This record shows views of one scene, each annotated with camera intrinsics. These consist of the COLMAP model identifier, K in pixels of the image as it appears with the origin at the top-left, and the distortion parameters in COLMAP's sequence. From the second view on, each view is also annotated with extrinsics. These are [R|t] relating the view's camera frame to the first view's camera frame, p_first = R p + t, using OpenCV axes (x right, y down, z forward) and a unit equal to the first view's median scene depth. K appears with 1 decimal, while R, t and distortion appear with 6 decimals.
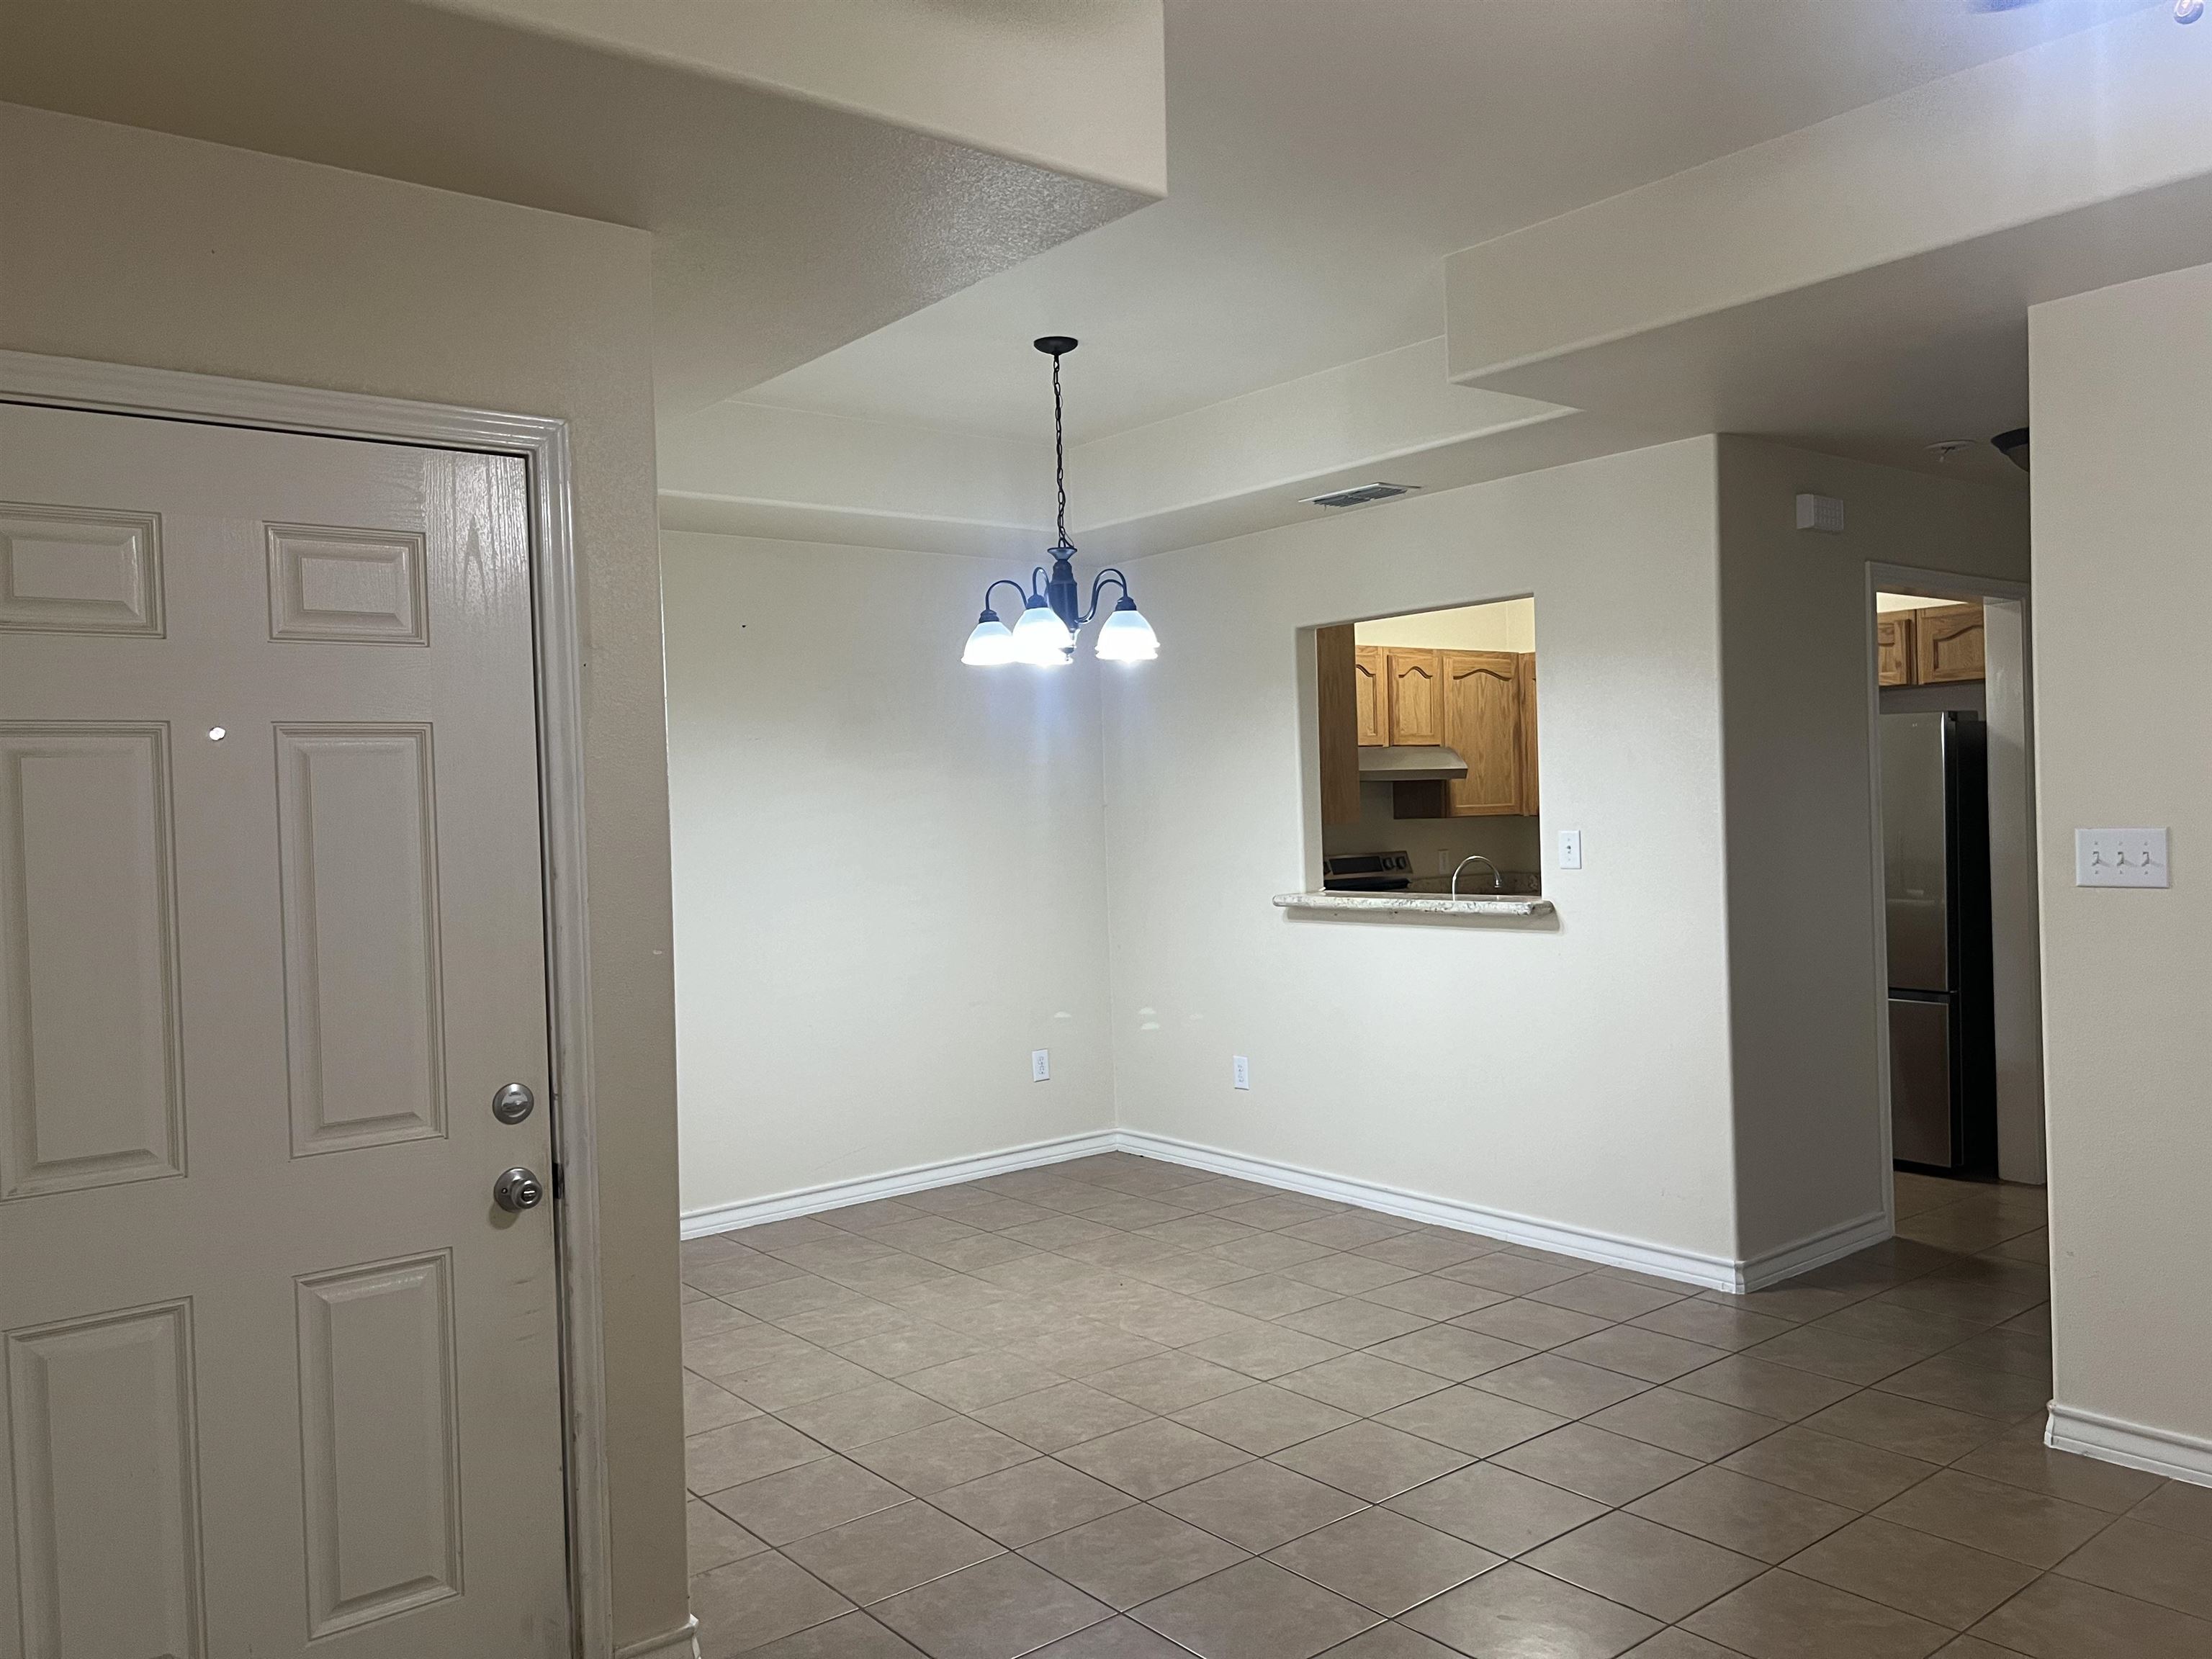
lens RADIAL K [[1656.4, 0, 1100.5], [0, 1656.4, 835.8], [0, 0, 1]] dist [0.022188, -0.002539]
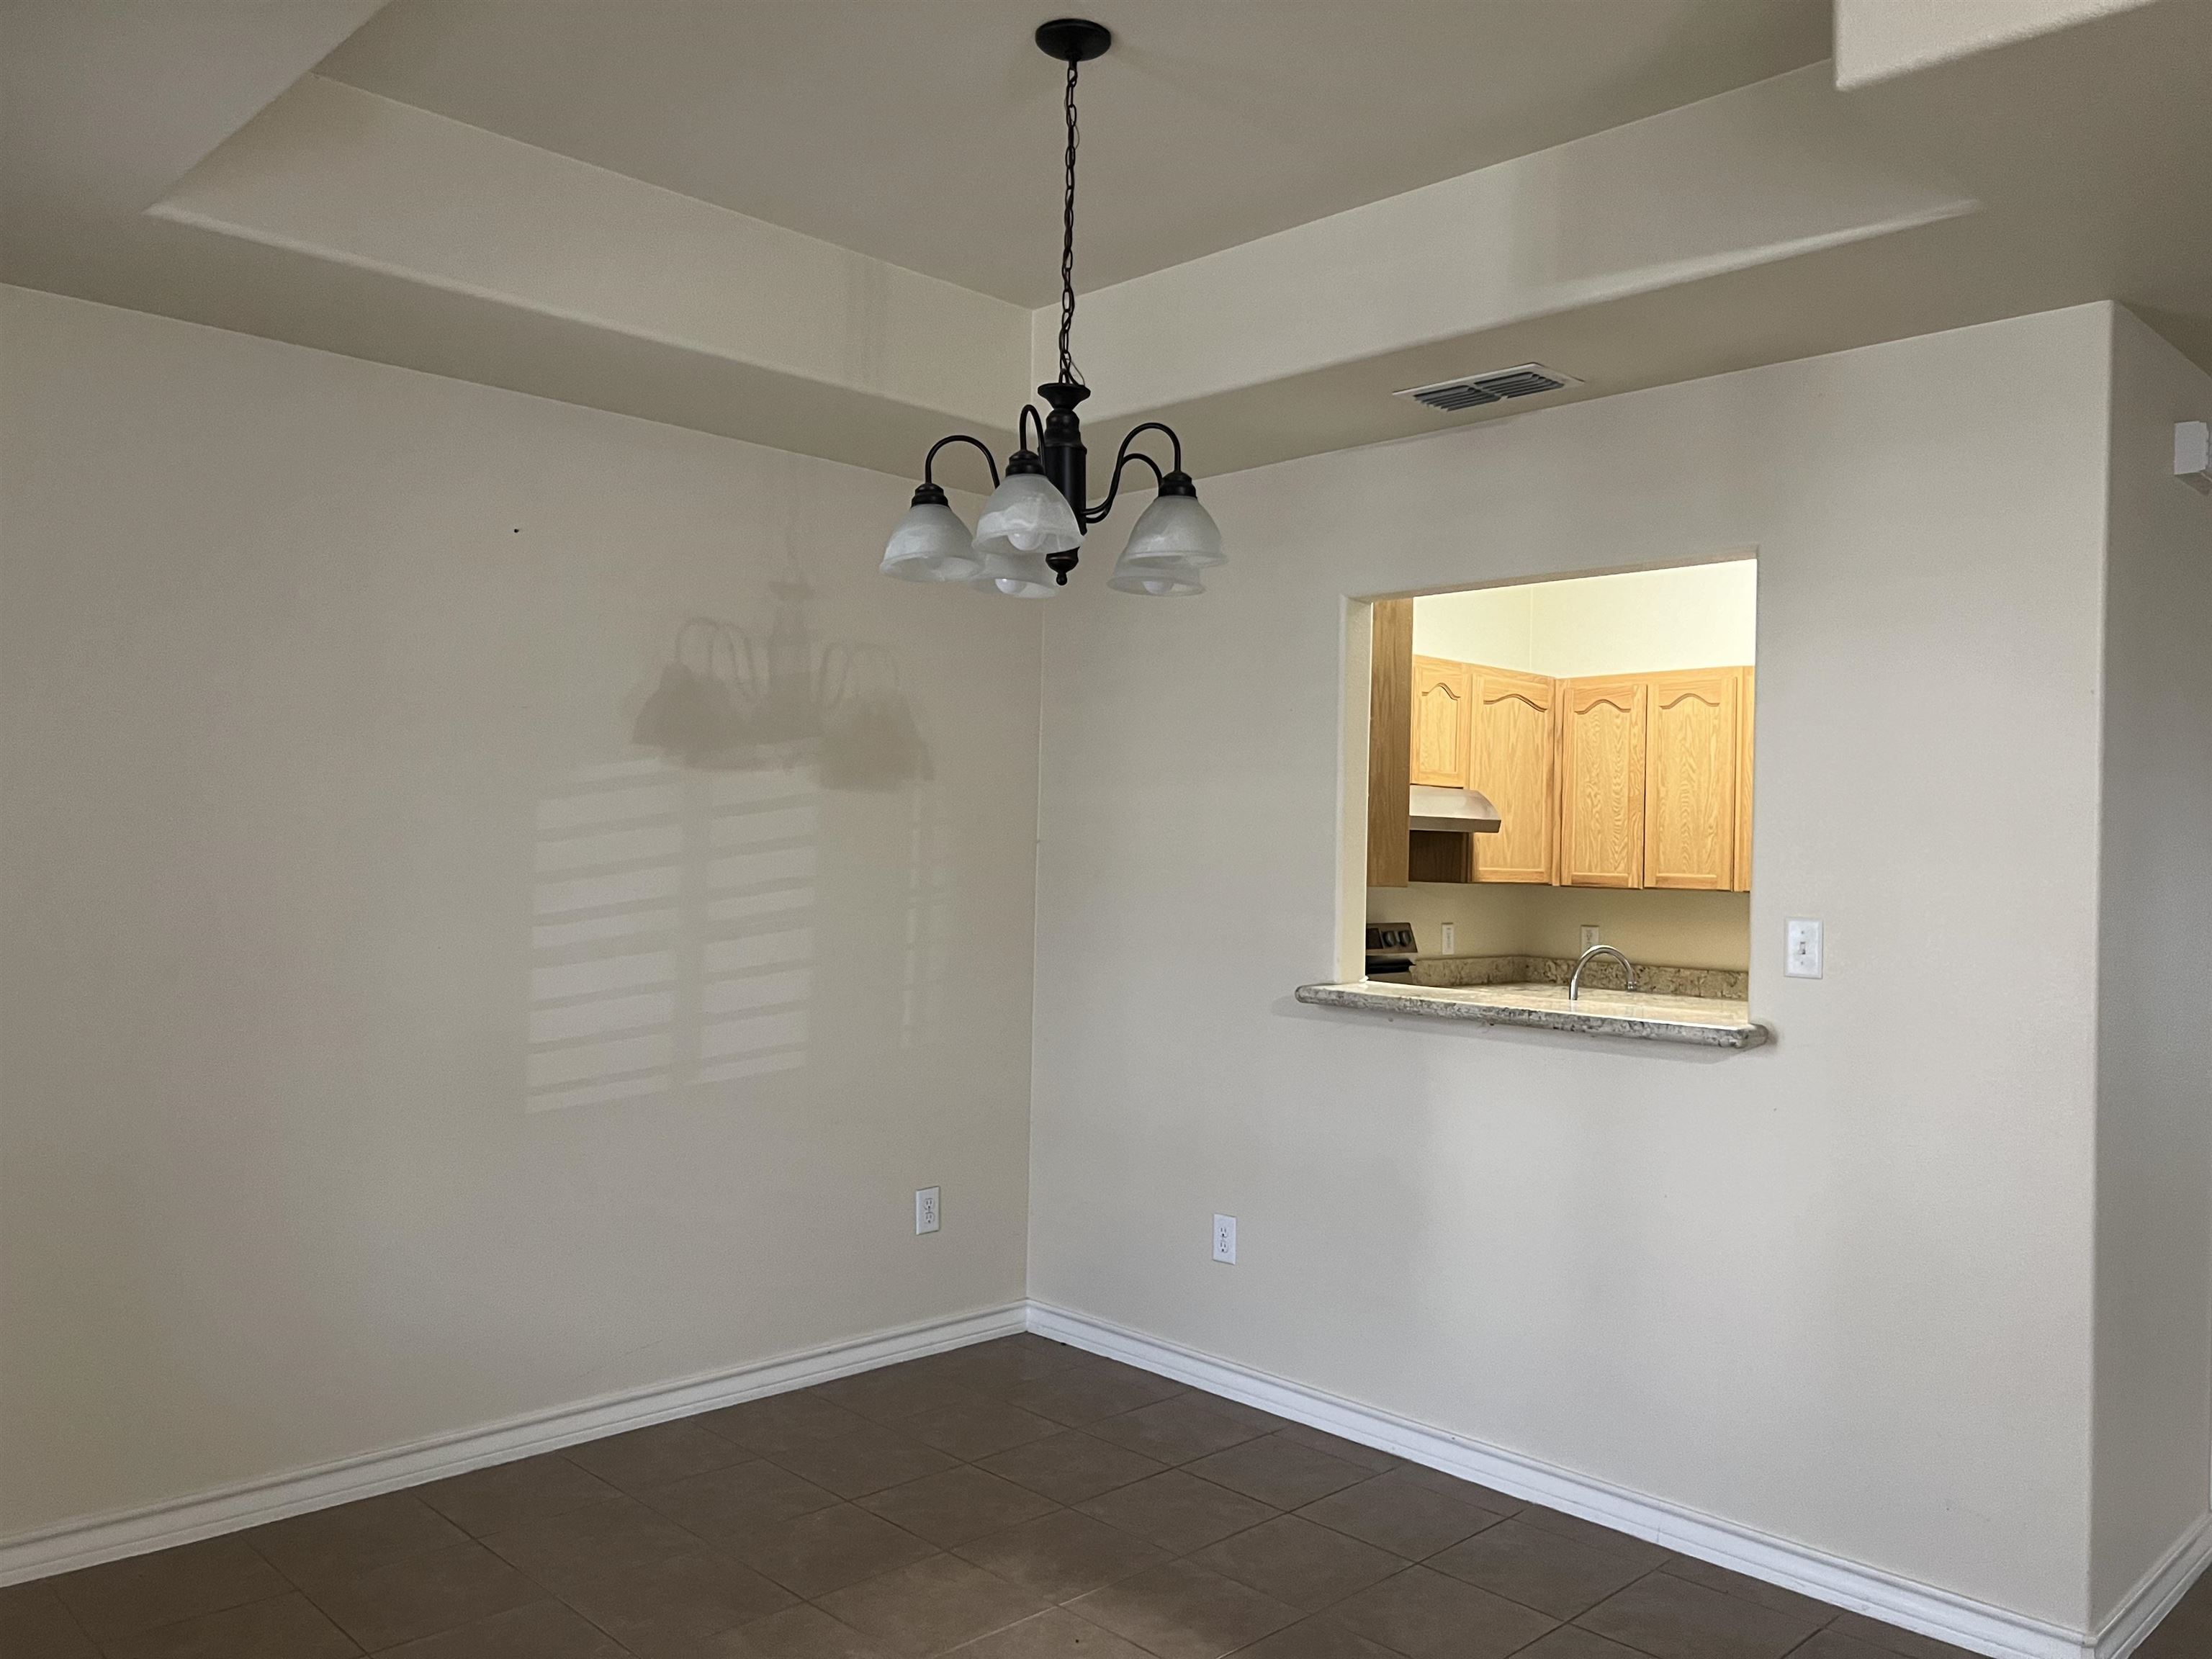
lens RADIAL K [[1656.4, 0, 1115.9], [0, 1656.4, 822.6], [0, 0, 1]] dist [0.022188, -0.002539]
pose [[0.992743, 0.058073, 0.105302, -0.039269], [-0.054195, 0.997756, -0.039326, 0.000187], [-0.107350, 0.033334, 0.993662, 0.290938]]
